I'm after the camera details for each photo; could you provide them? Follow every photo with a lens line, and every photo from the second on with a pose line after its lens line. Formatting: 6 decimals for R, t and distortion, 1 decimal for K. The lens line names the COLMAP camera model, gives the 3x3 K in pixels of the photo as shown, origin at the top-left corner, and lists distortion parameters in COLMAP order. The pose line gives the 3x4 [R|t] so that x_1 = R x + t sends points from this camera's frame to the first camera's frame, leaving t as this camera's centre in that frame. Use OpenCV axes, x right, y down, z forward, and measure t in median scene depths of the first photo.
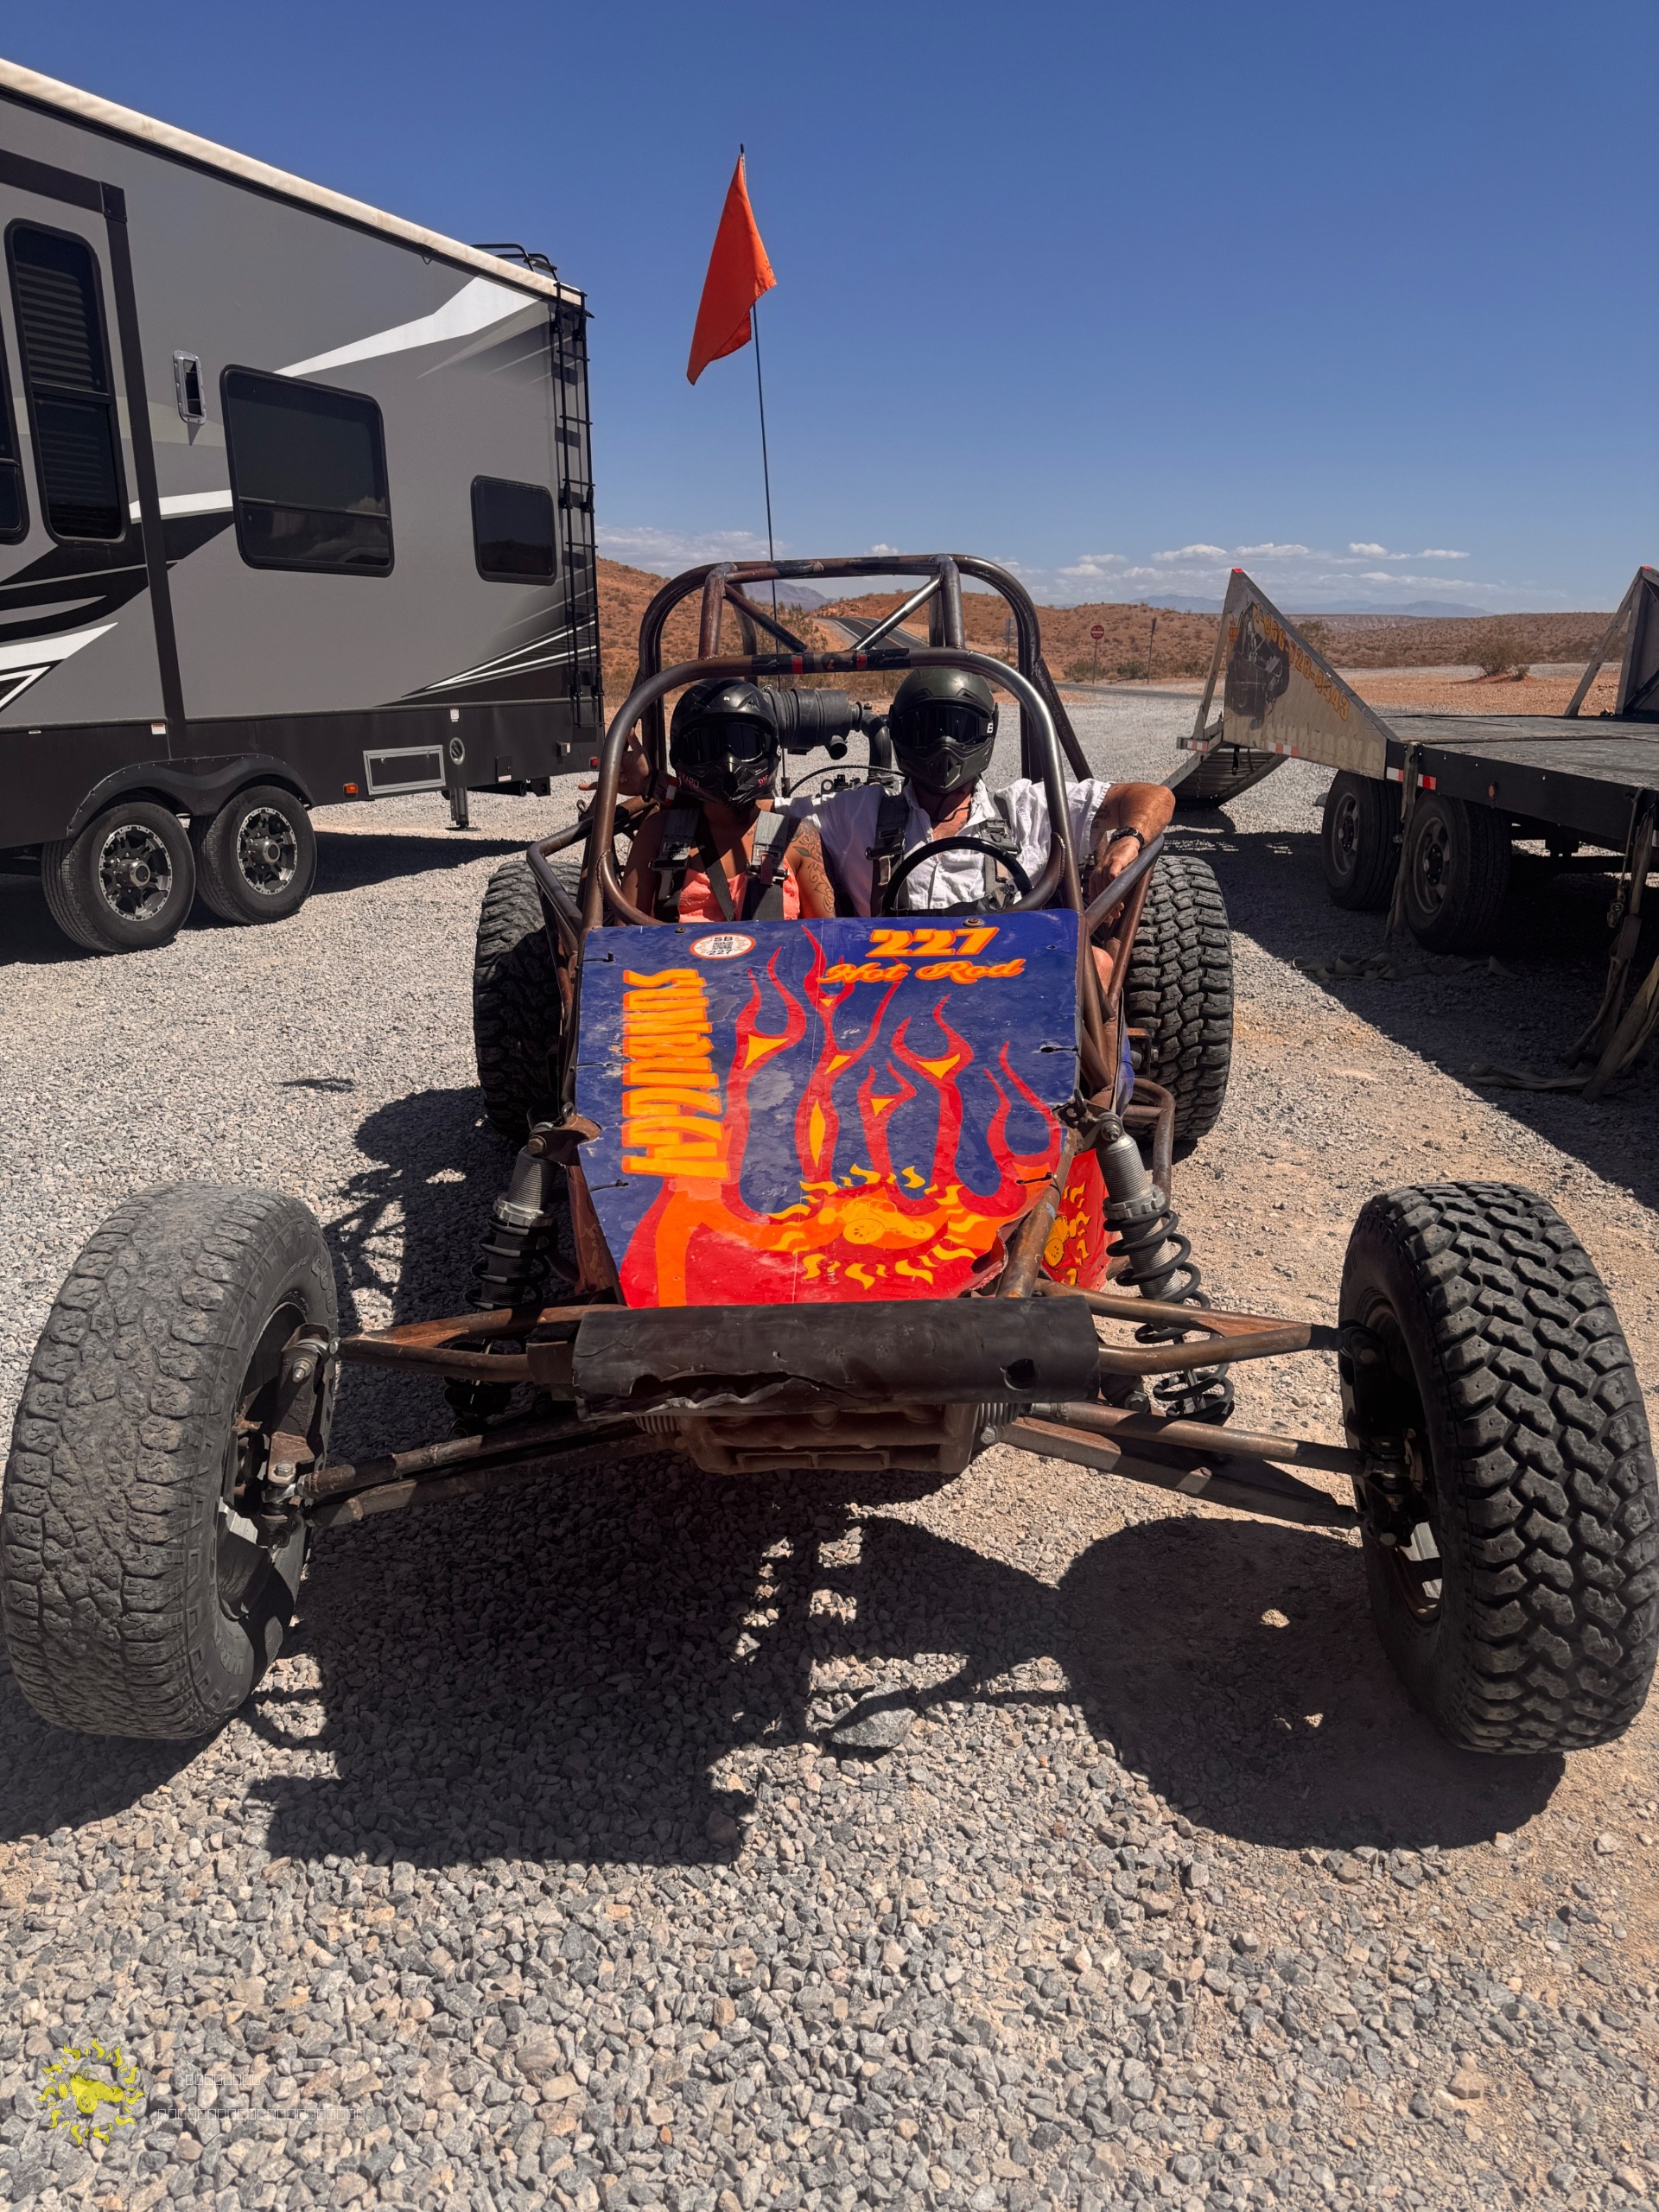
lens RADIAL K [[1551.6, 0, 835.8], [0, 1551.6, 1101.1], [0, 0, 1]] dist [0.050279, -0.059414]
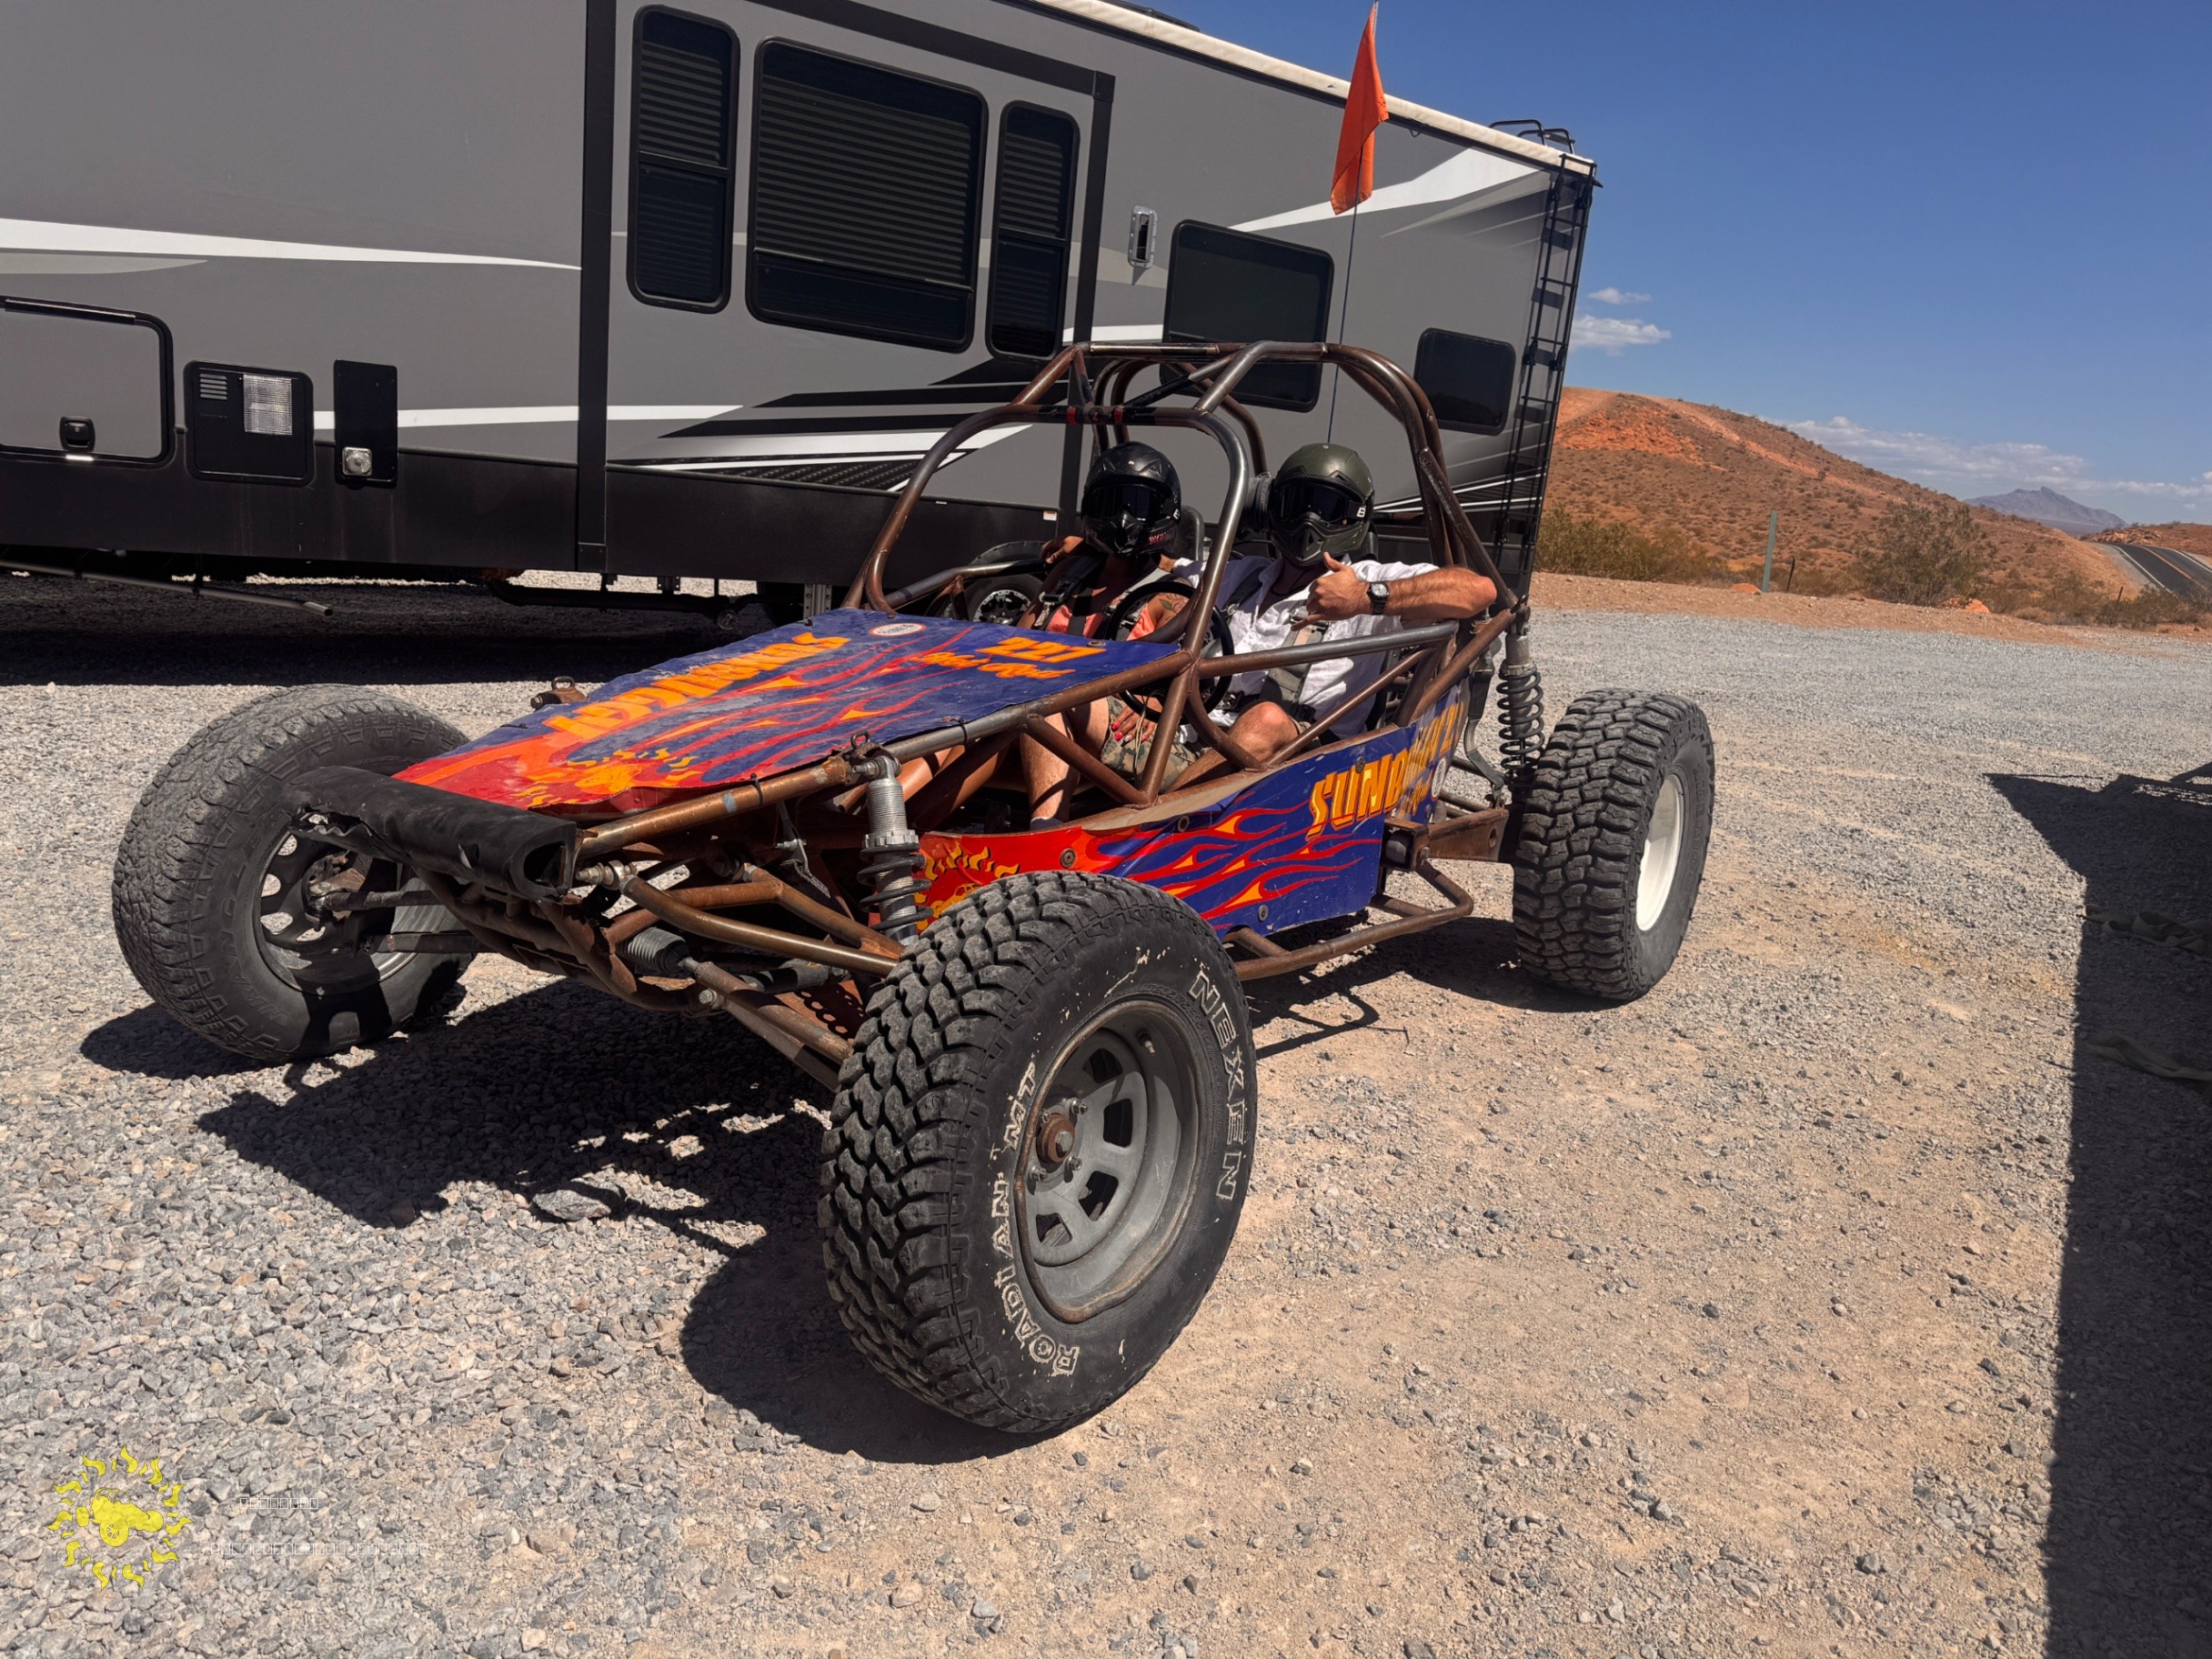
lens RADIAL K [[1551.6, 0, 1106.0], [0, 1551.6, 829.5], [0, 0, 1]] dist [0.050279, -0.059414]
pose [[0.839581, 0.198110, -0.505822, 0.256941], [-0.243289, 0.969656, -0.024045, 0.013822], [0.485710, 0.143248, 0.862303, 0.033928]]
